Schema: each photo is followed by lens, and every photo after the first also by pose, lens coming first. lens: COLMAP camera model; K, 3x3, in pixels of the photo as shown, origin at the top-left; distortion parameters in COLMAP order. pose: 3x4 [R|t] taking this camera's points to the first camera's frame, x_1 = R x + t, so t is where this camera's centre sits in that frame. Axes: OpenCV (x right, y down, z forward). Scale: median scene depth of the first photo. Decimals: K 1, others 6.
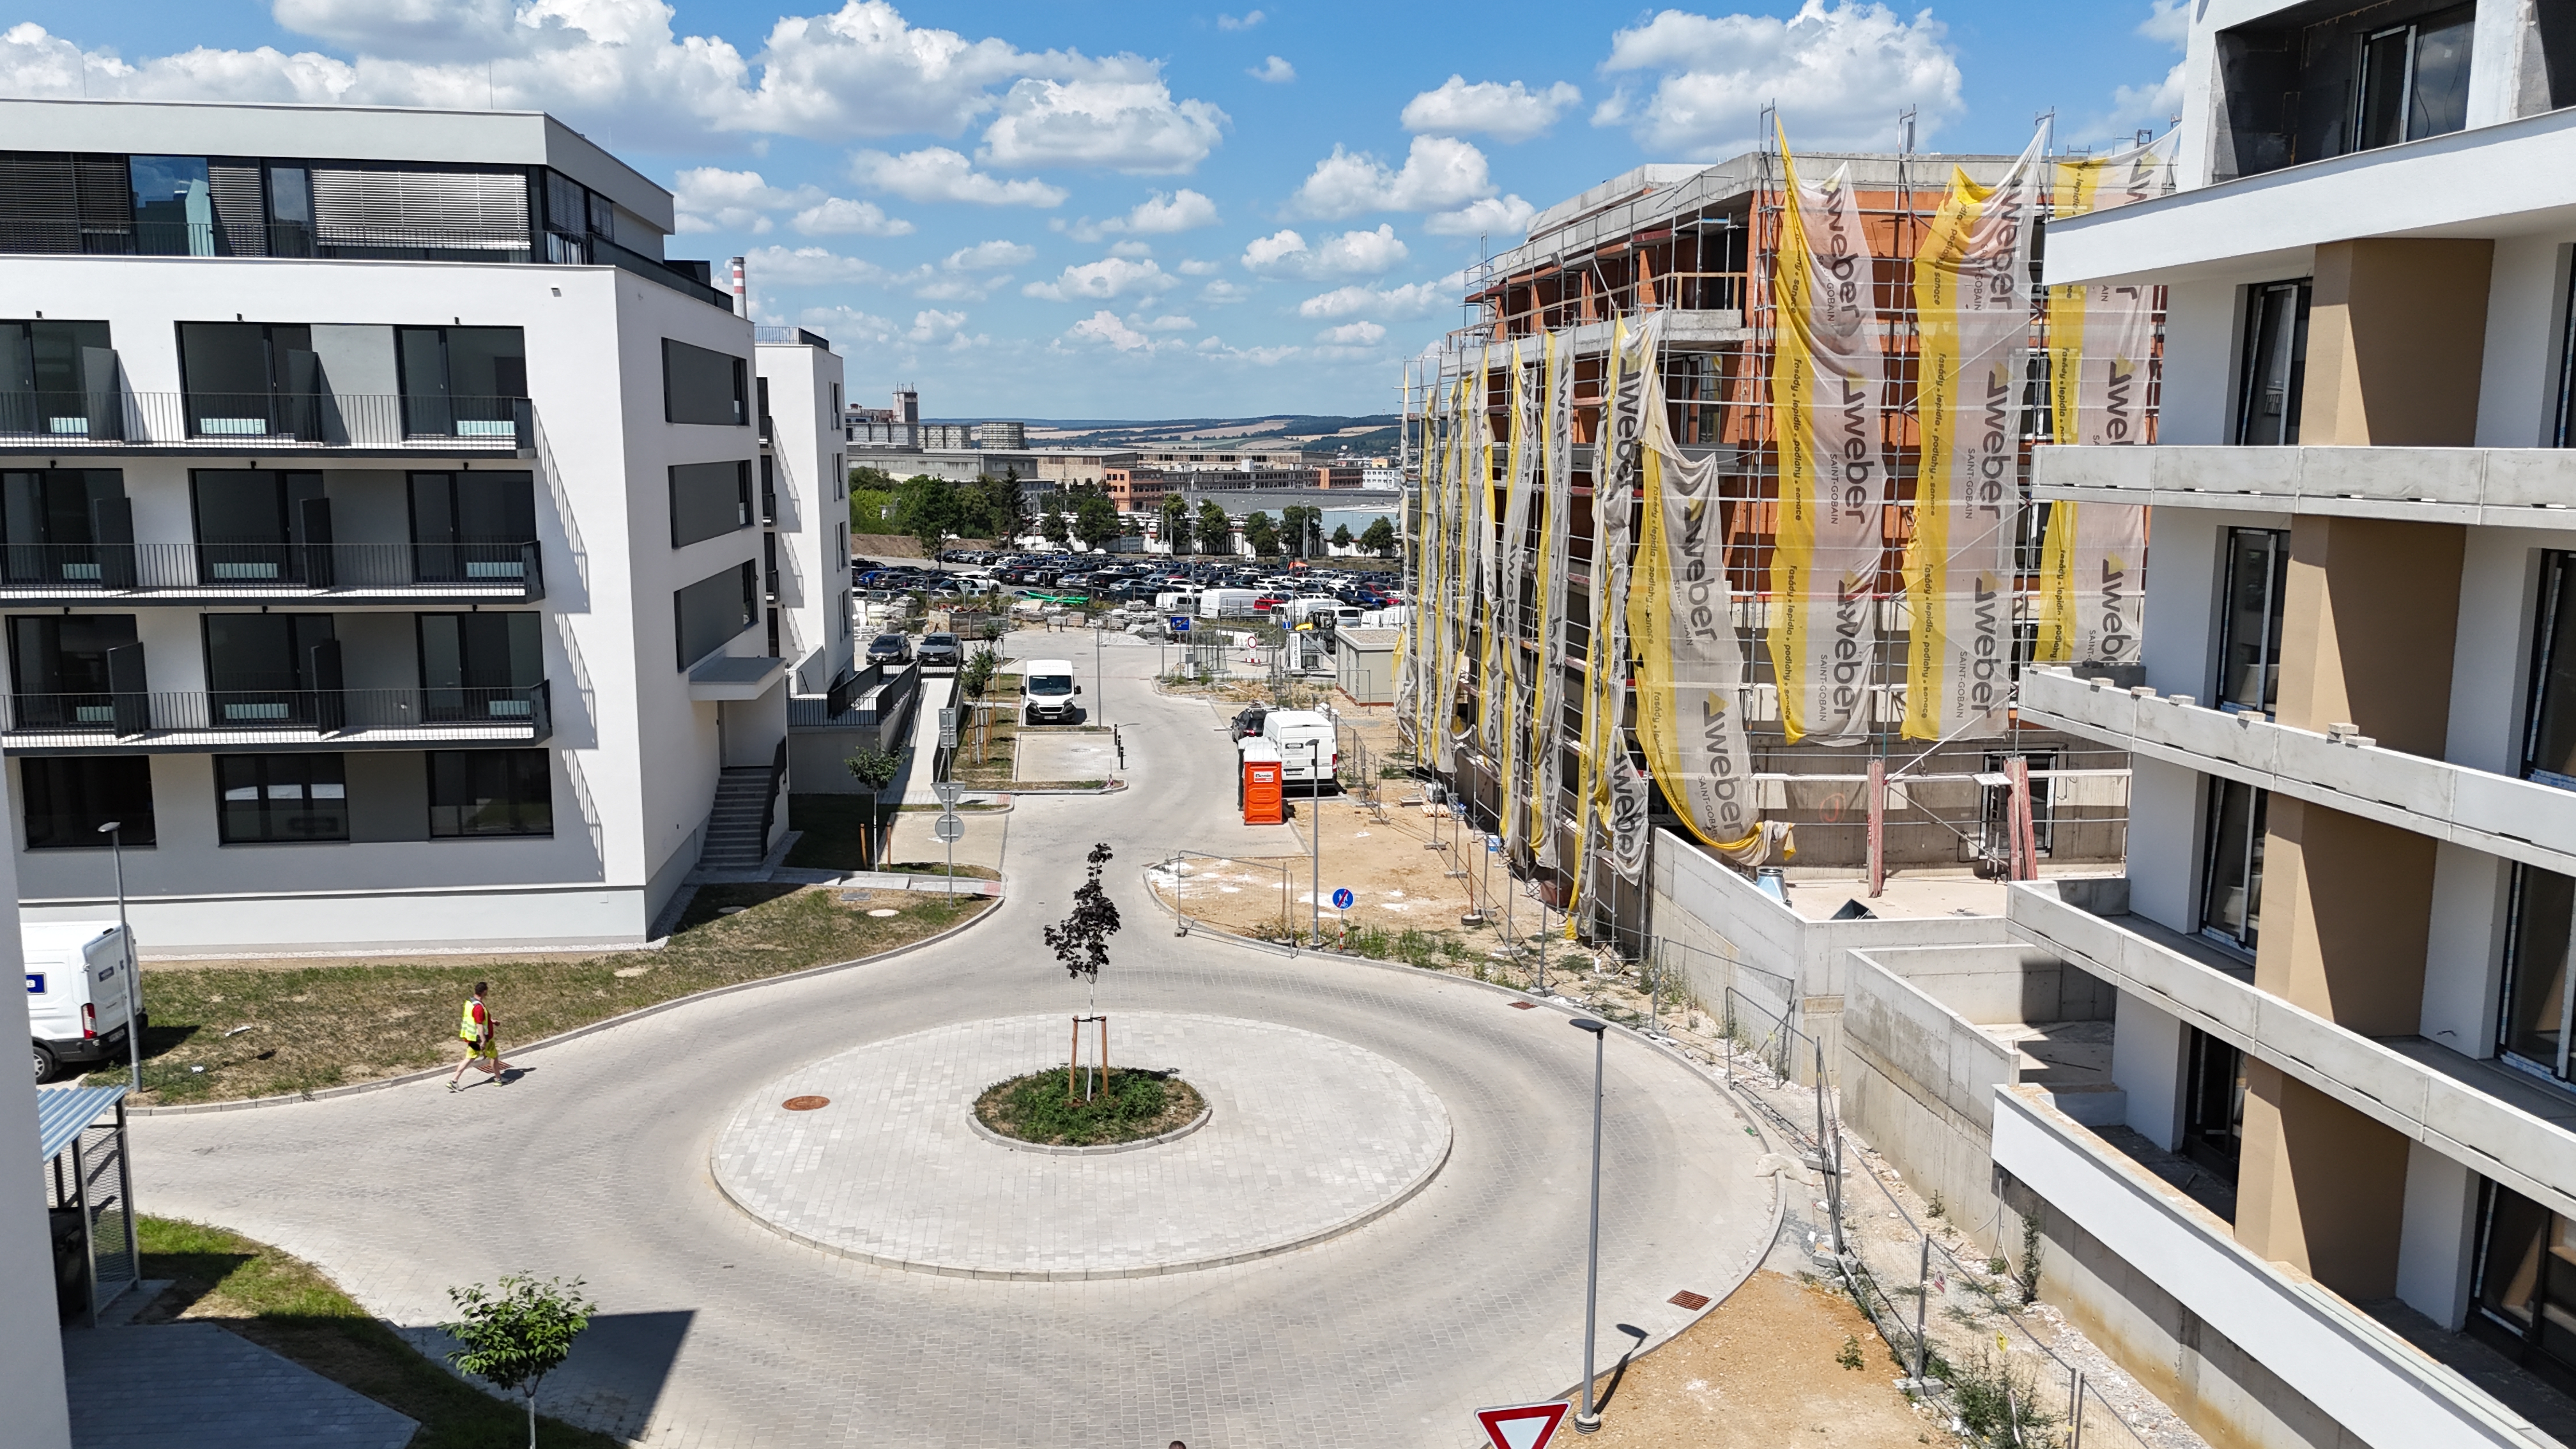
lens RADIAL K [[1921.6, 0, 1315.8], [0, 1921.6, 738.4], [0, 0, 1]] dist [0.096430, -0.075075]
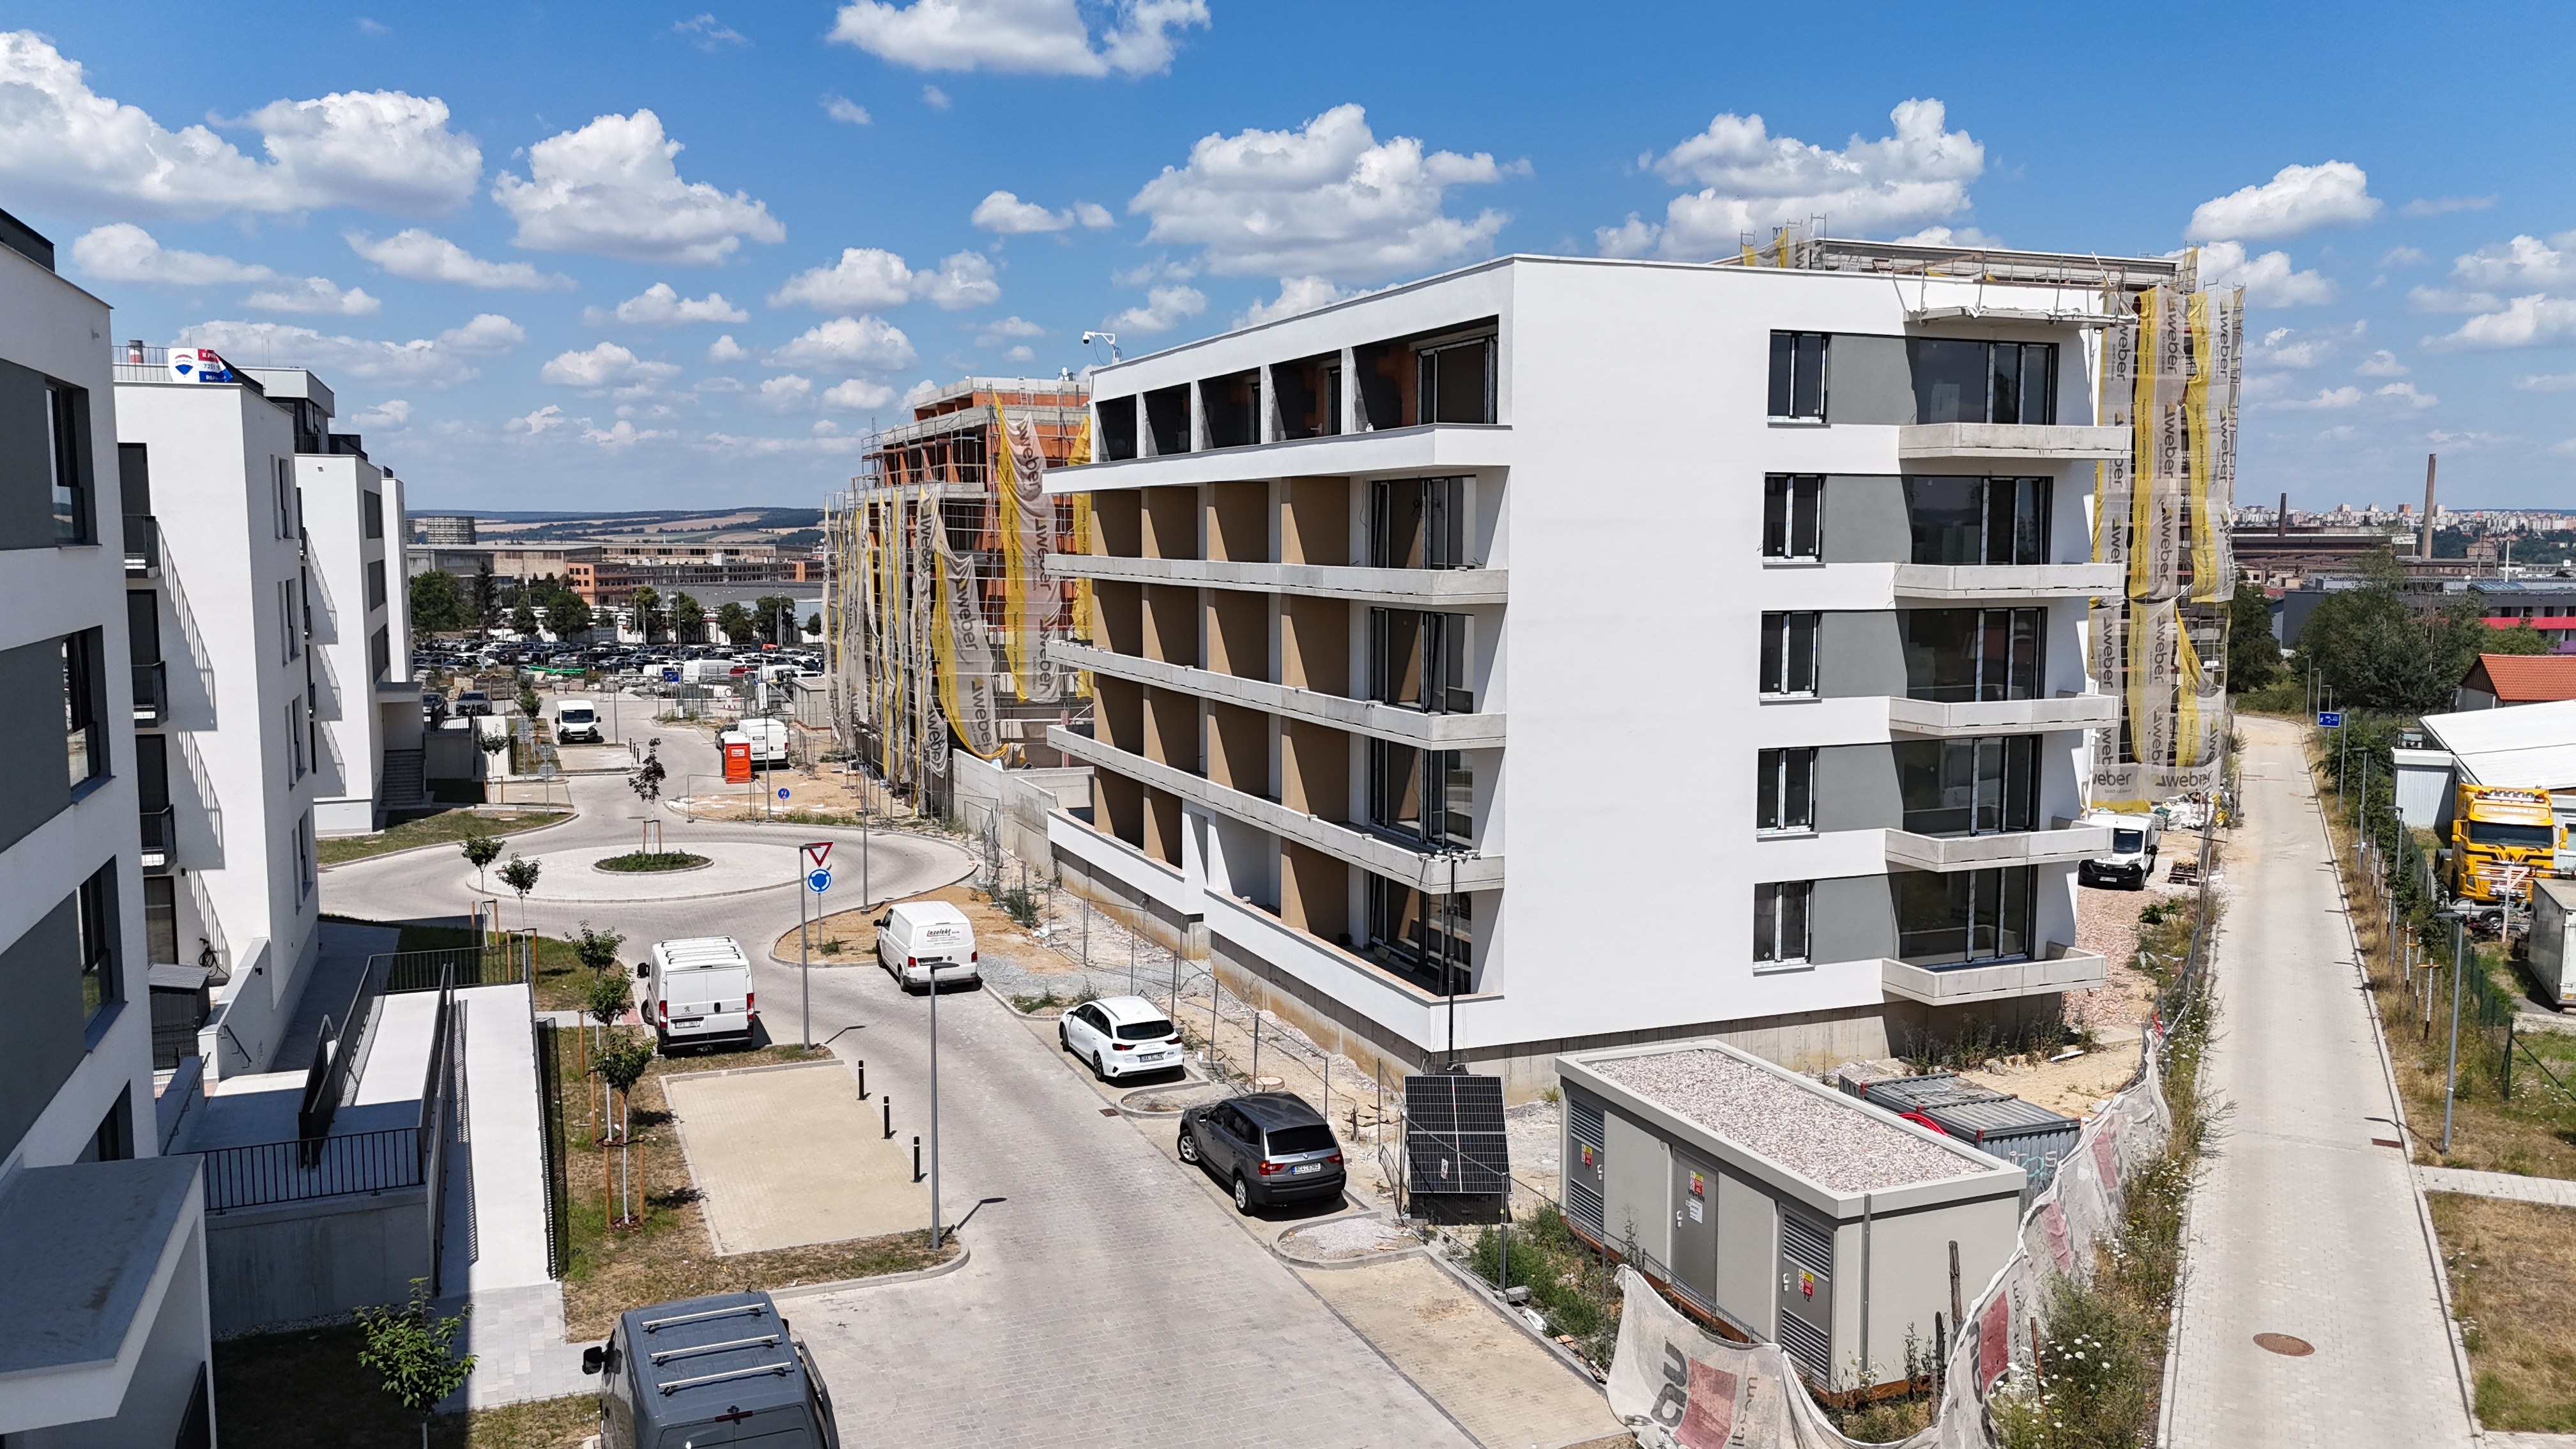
lens RADIAL K [[1921.6, 0, 1315.8], [0, 1921.6, 738.4], [0, 0, 1]] dist [0.096430, -0.075075]
pose [[0.965798, -0.031742, 0.257346, 0.017217], [0.043832, 0.998182, -0.041379, 0.071295], [-0.255564, 0.051244, 0.965433, -0.514009]]
